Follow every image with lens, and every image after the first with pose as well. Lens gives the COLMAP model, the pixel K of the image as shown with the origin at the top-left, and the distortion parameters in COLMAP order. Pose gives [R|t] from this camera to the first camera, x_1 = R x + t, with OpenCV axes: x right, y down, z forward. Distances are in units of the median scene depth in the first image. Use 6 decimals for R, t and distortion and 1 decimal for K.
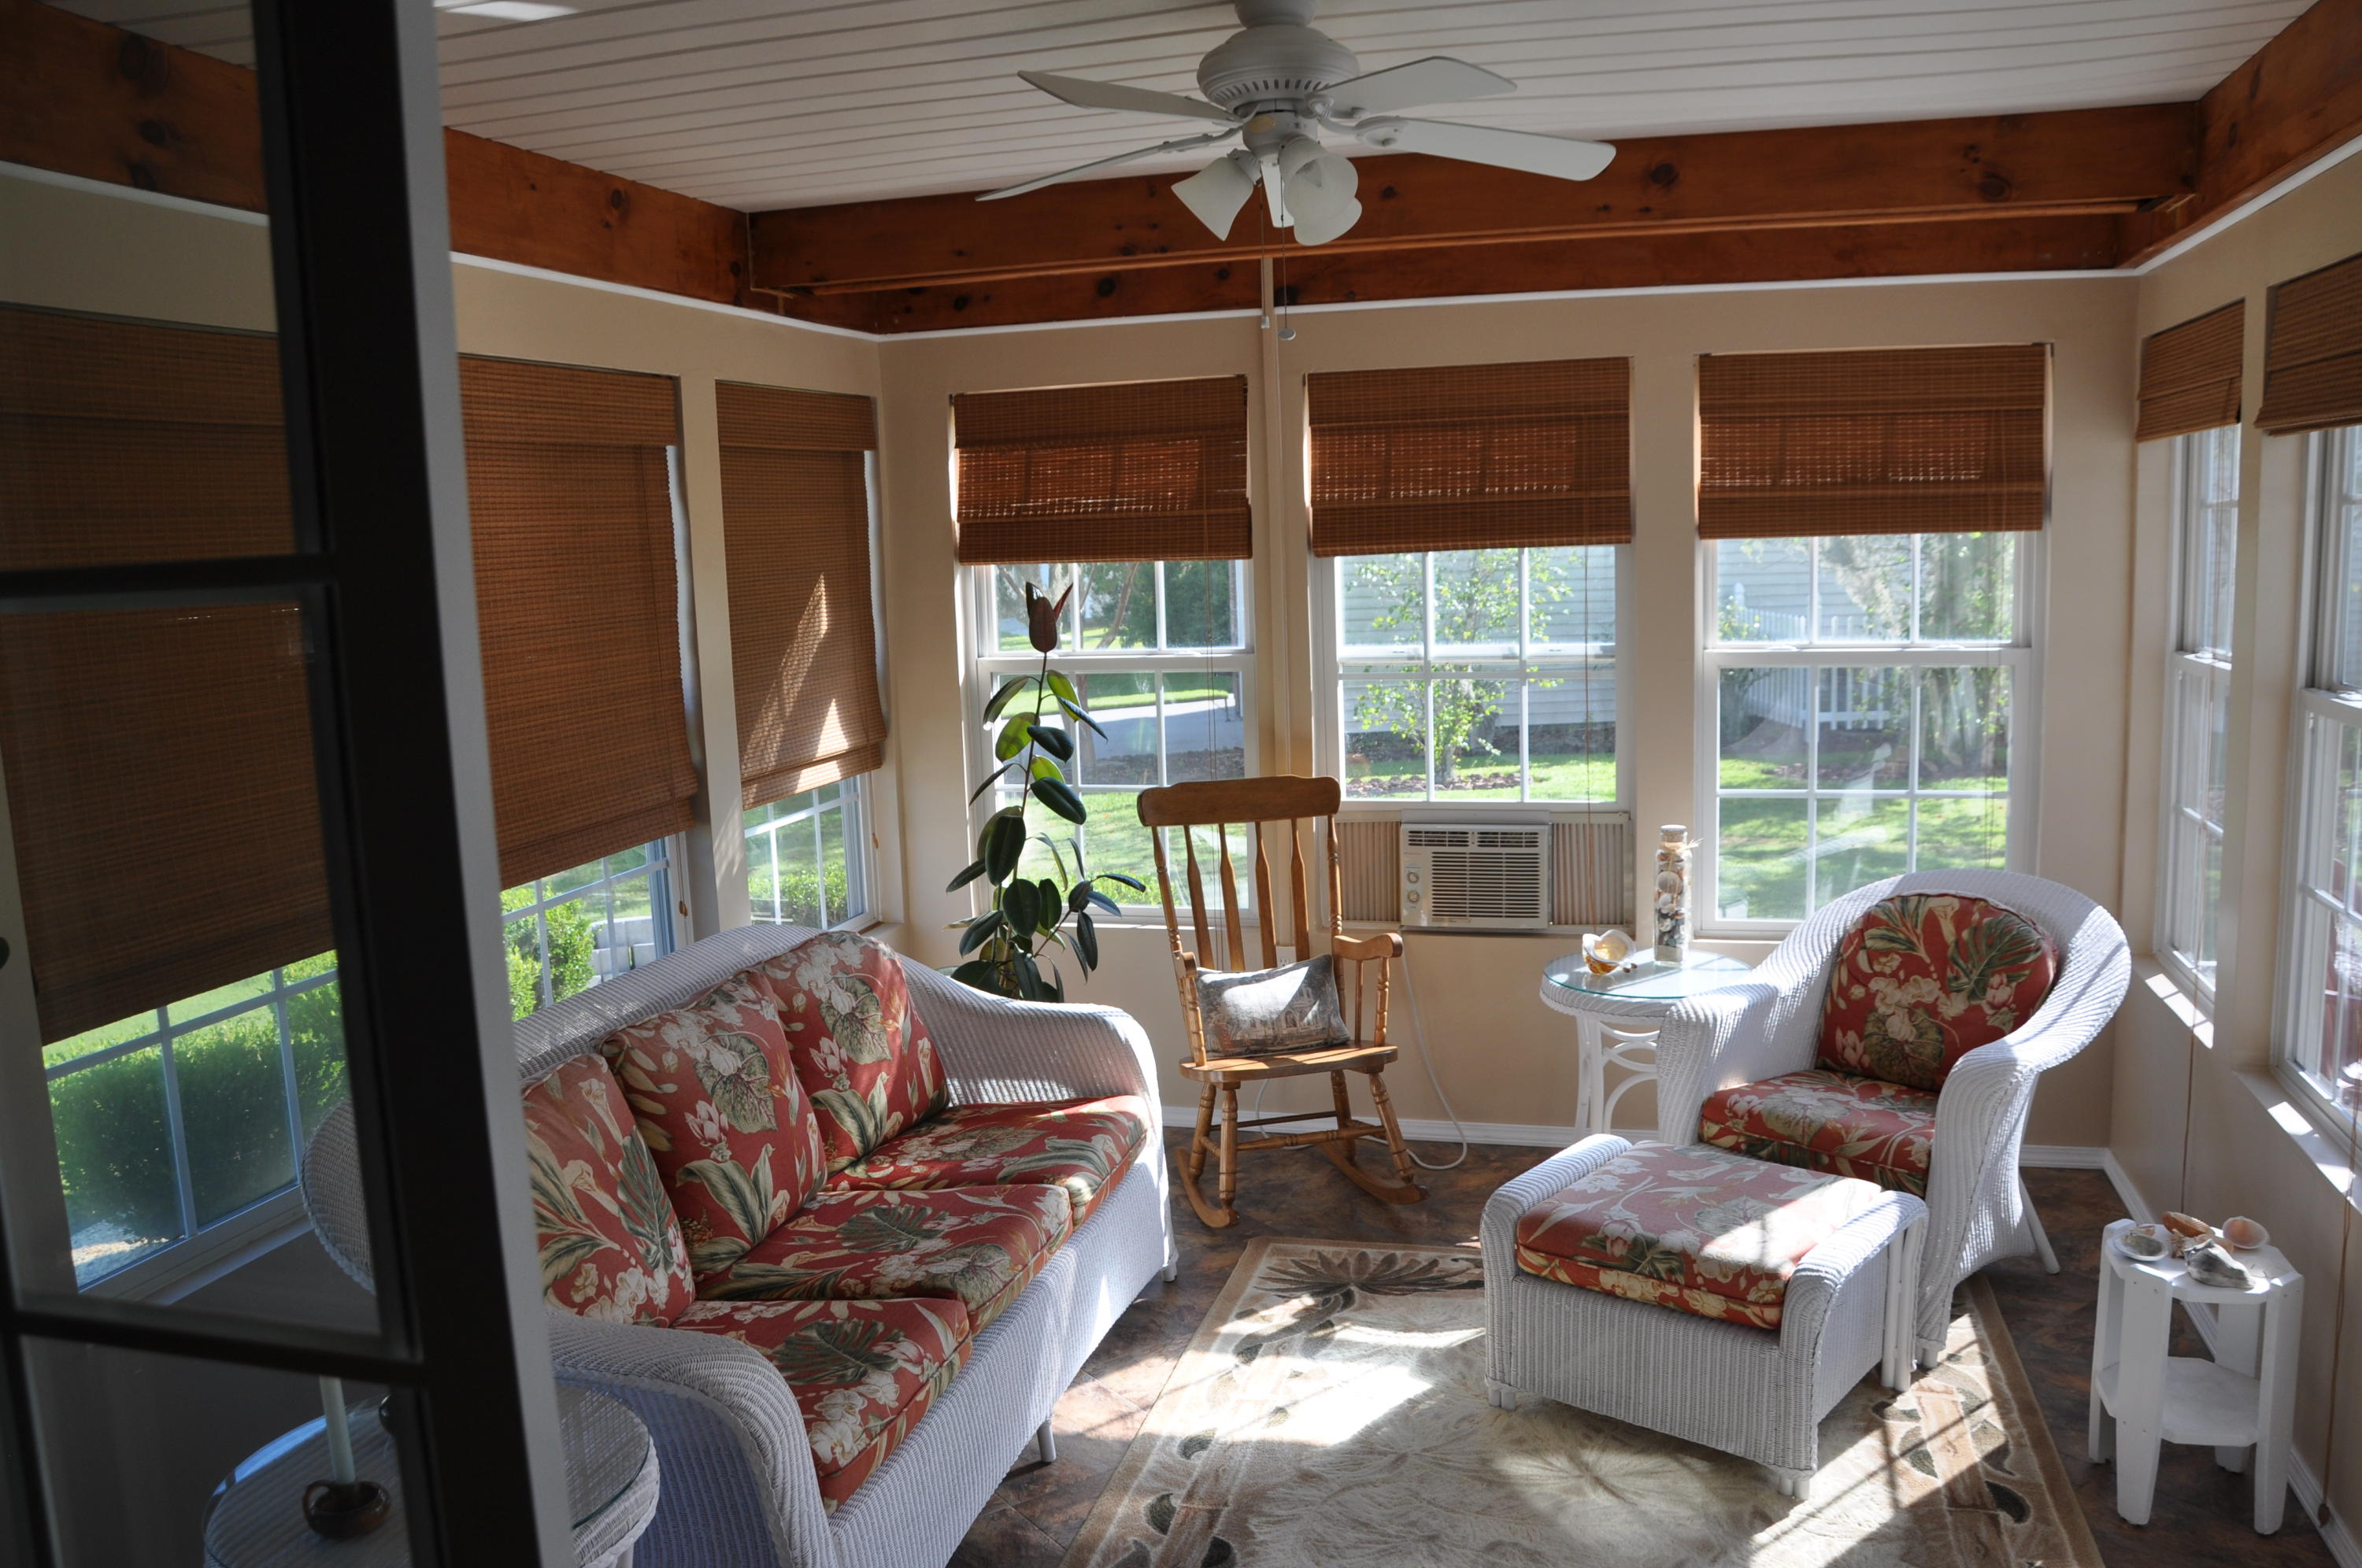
lens RADIAL K [[1837.0, 0, 1205.6], [0, 1837.0, 803.0], [0, 0, 1]] dist [-0.136738, 0.084453]
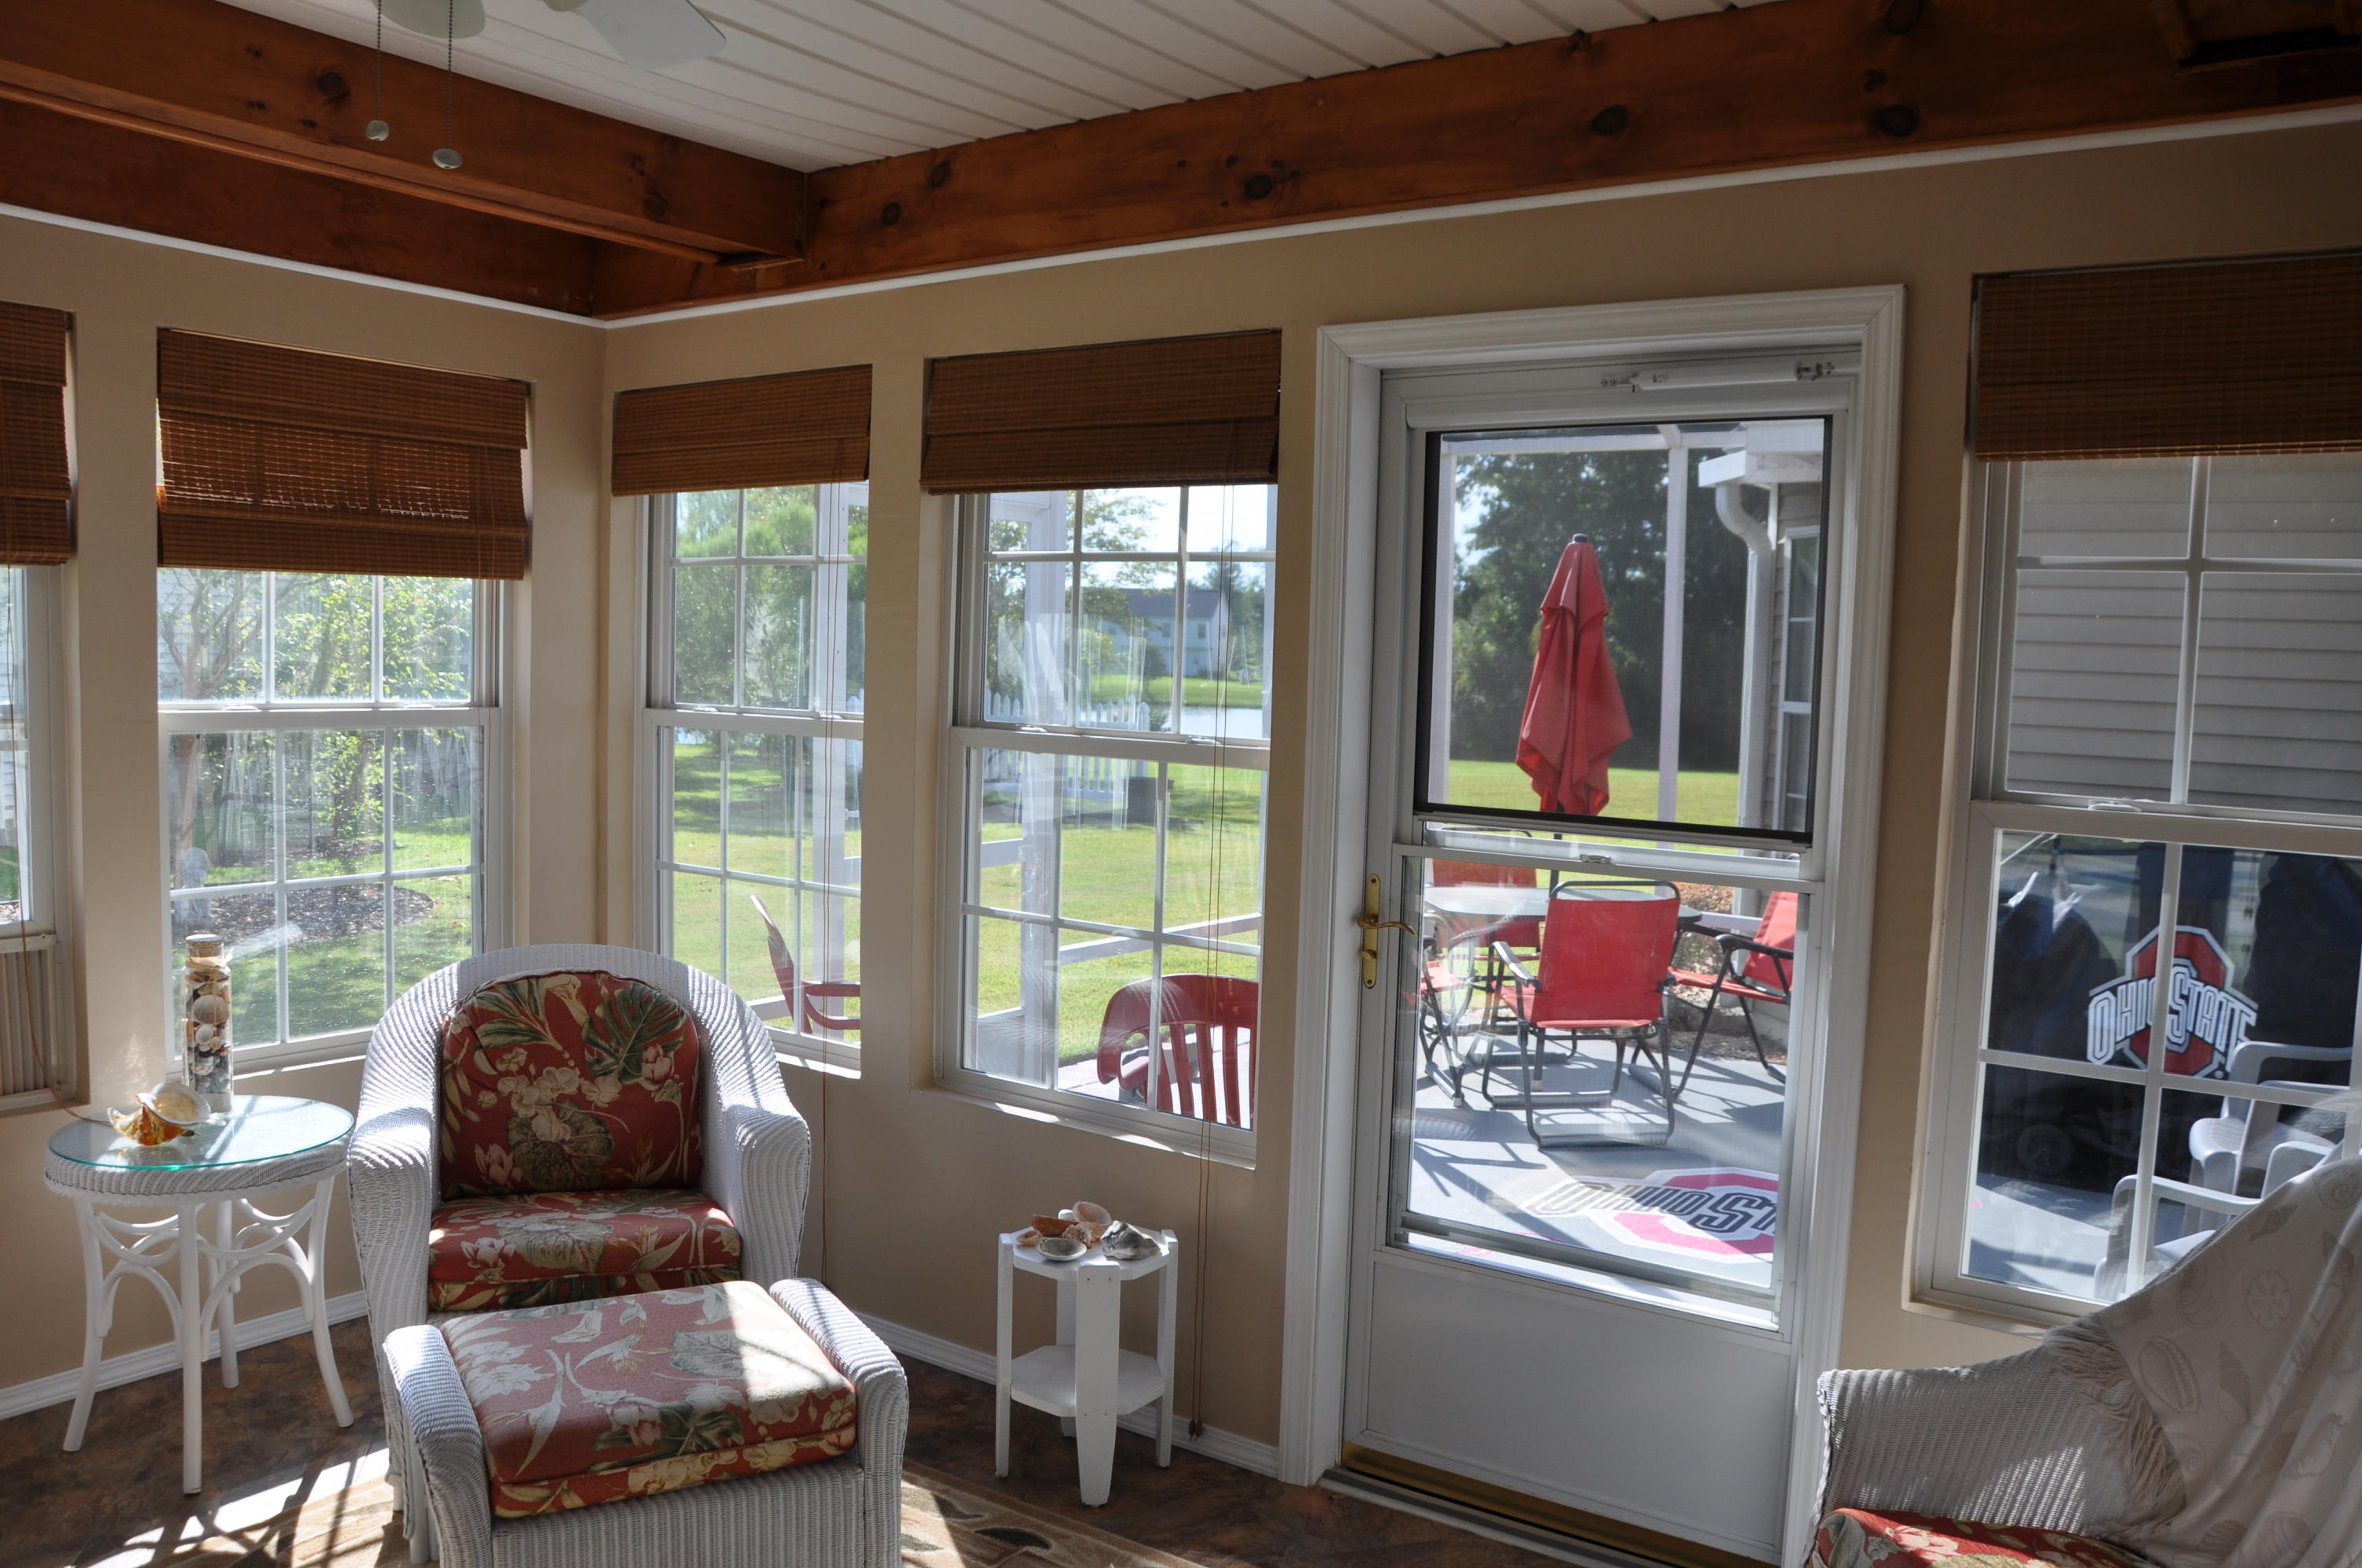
lens RADIAL K [[1837.0, 0, 1198.2], [0, 1837.0, 797.3], [0, 0, 1]] dist [-0.136738, 0.084453]
pose [[0.347934, -0.029836, 0.937044, -0.313750], [0.096903, 0.995285, -0.004291, -0.001345], [-0.932498, 0.092295, 0.349184, 0.372522]]
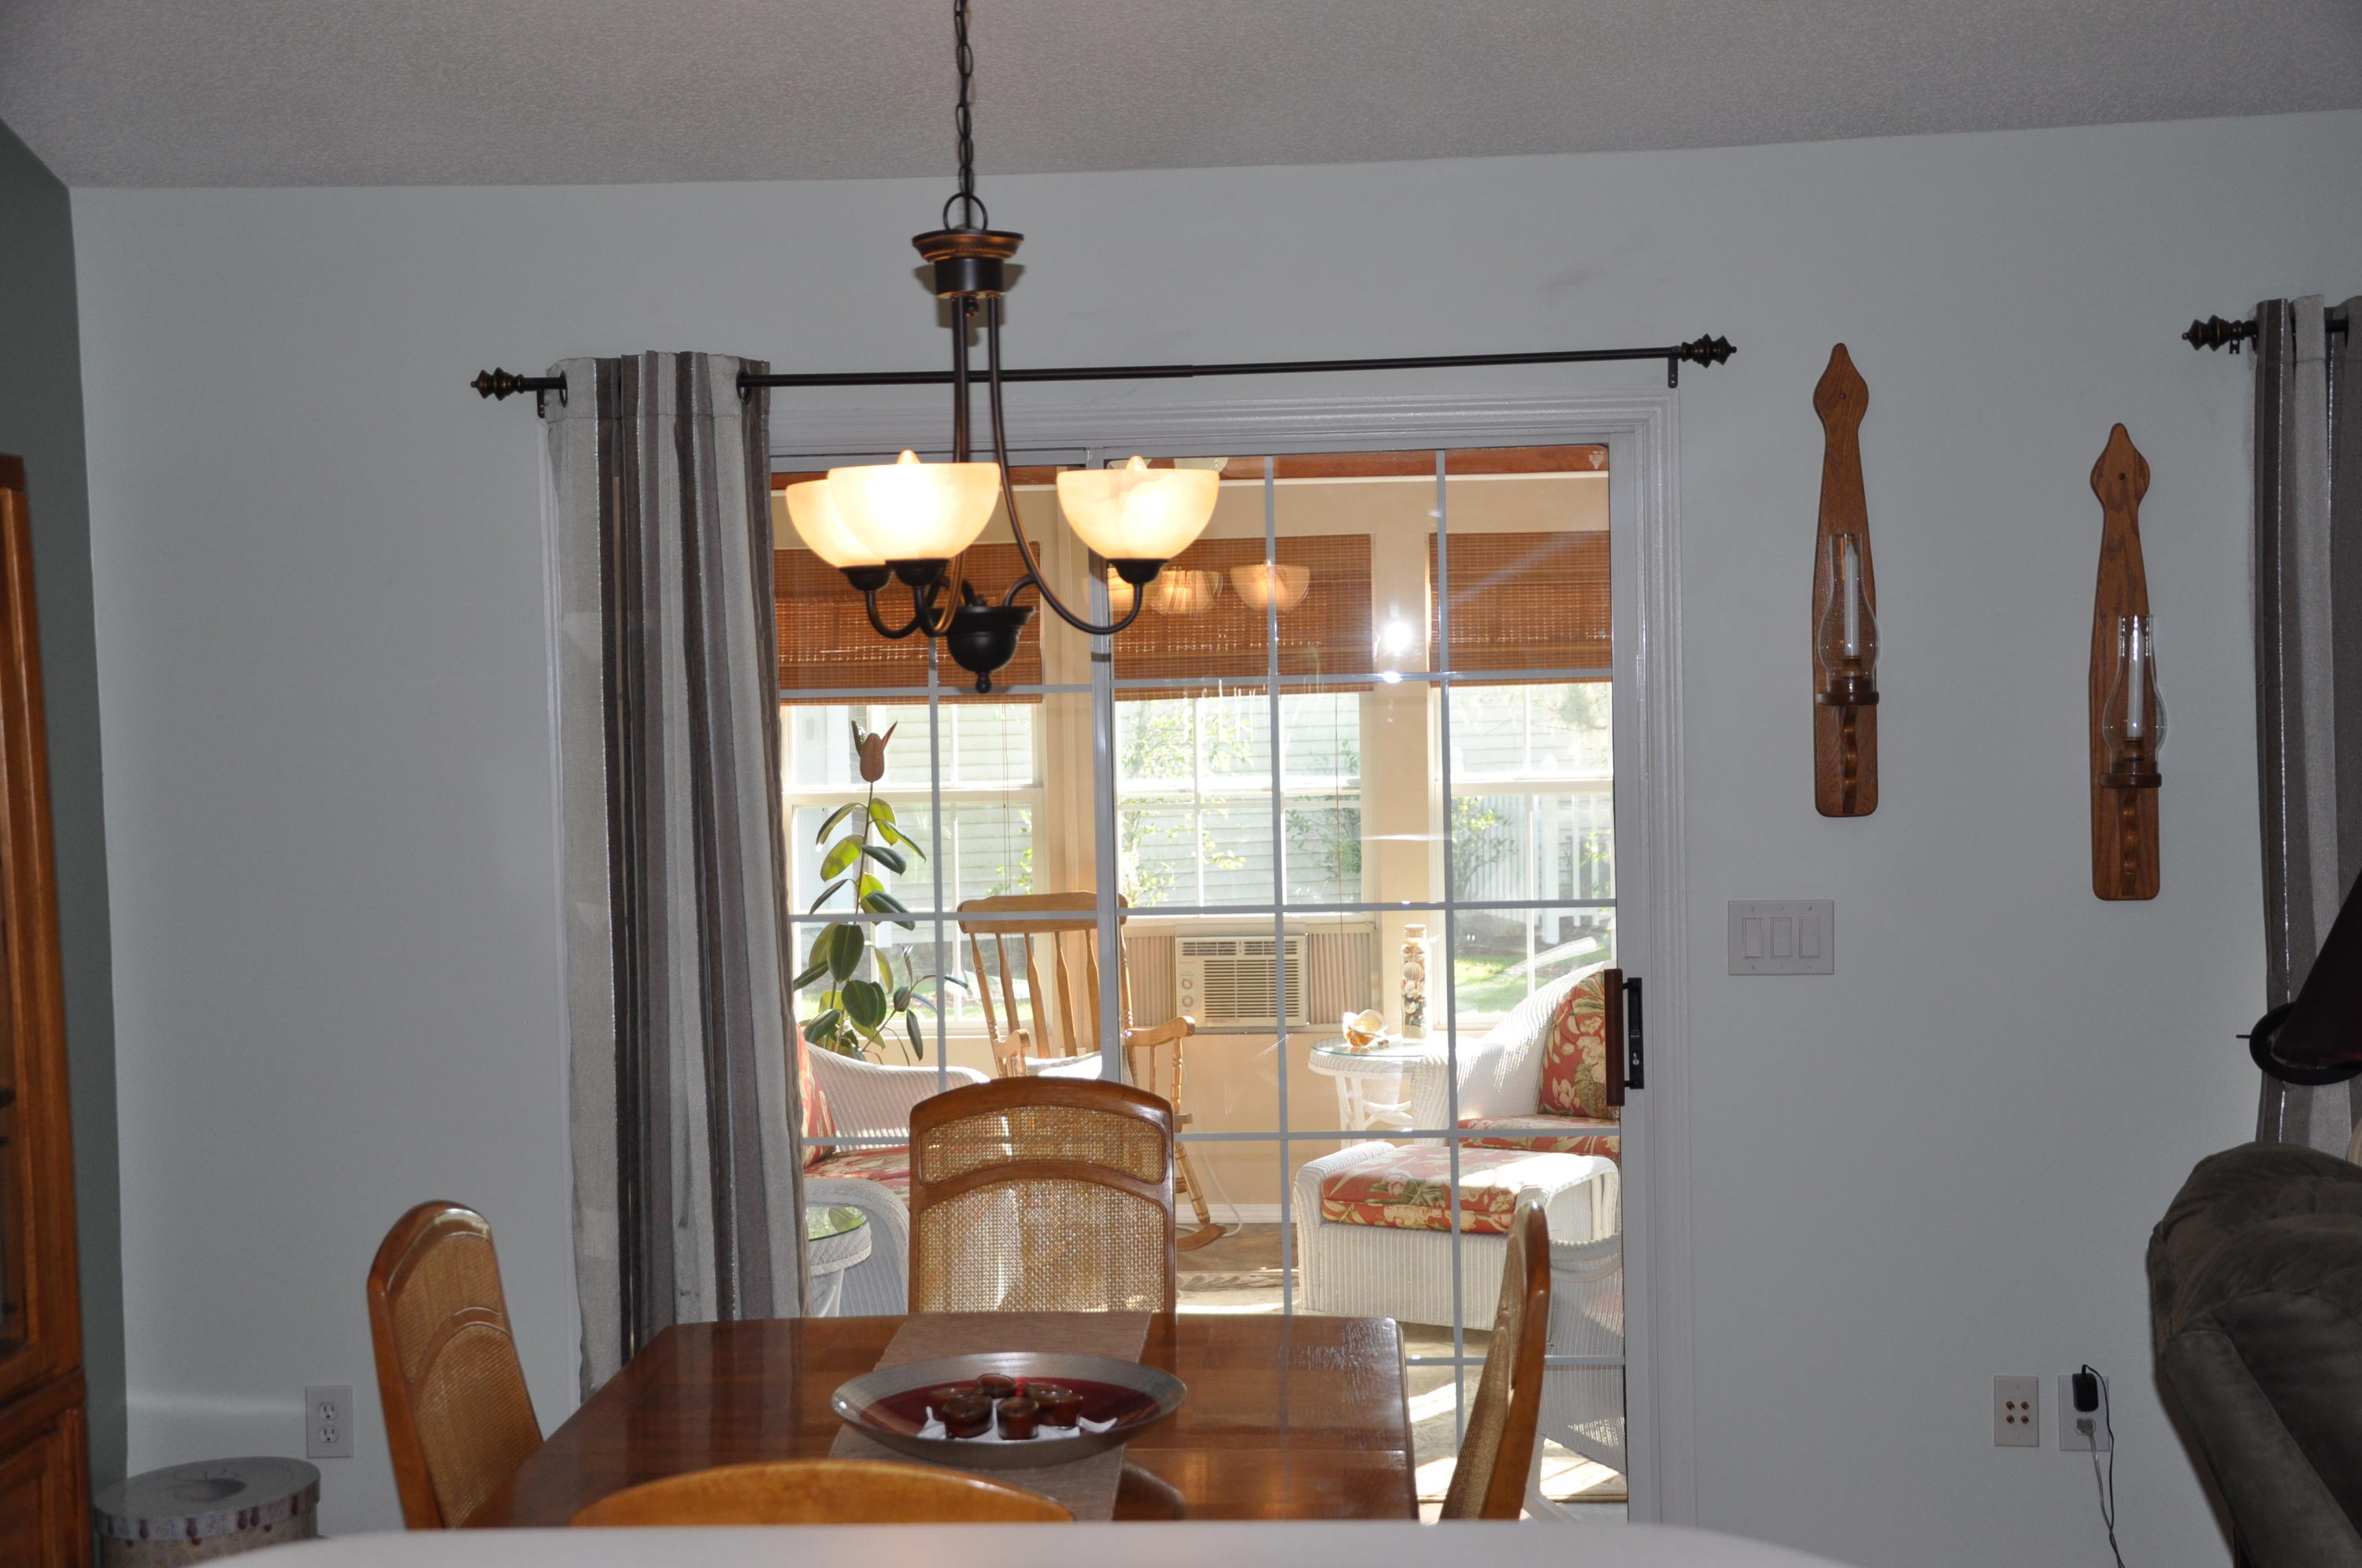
lens RADIAL K [[2913.9, 0, 1178.8], [0, 2913.9, 820.0], [0, 0, 1]] dist [0.072470, 0.000000]
pose [[0.981681, 0.002796, 0.190511, -0.280878], [0.016468, 0.994905, -0.099459, 0.142275], [-0.189818, 0.100775, 0.976634, -0.914053]]
